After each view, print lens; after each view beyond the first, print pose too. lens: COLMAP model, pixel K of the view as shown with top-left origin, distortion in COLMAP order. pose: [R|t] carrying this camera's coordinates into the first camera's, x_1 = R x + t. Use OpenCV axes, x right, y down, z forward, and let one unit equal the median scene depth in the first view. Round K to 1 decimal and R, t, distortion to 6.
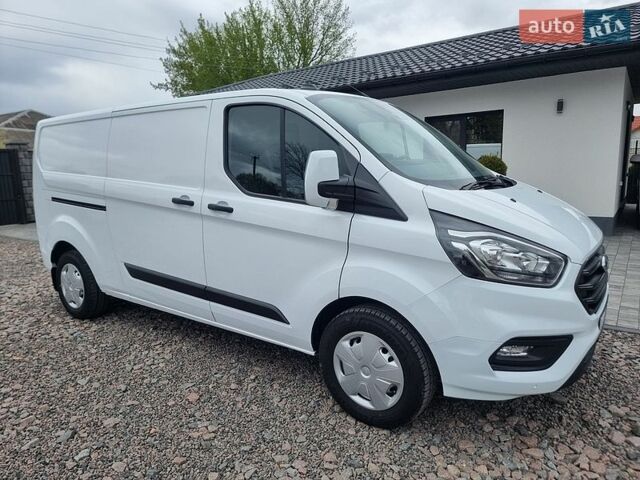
lens RADIAL K [[446.3, 0, 320.0], [0, 446.3, 240.0], [0, 0, 1]] dist [0.091196, -0.087749]
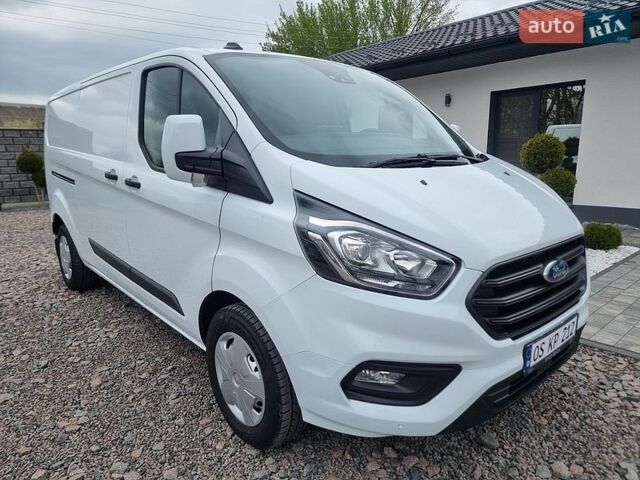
lens RADIAL K [[446.3, 0, 320.0], [0, 446.3, 240.0], [0, 0, 1]] dist [0.091196, -0.087749]
pose [[0.975433, 0.054562, -0.213430, 0.431056], [-0.047113, 0.998095, 0.039837, -0.012005], [0.215197, -0.028803, 0.976146, 0.213688]]
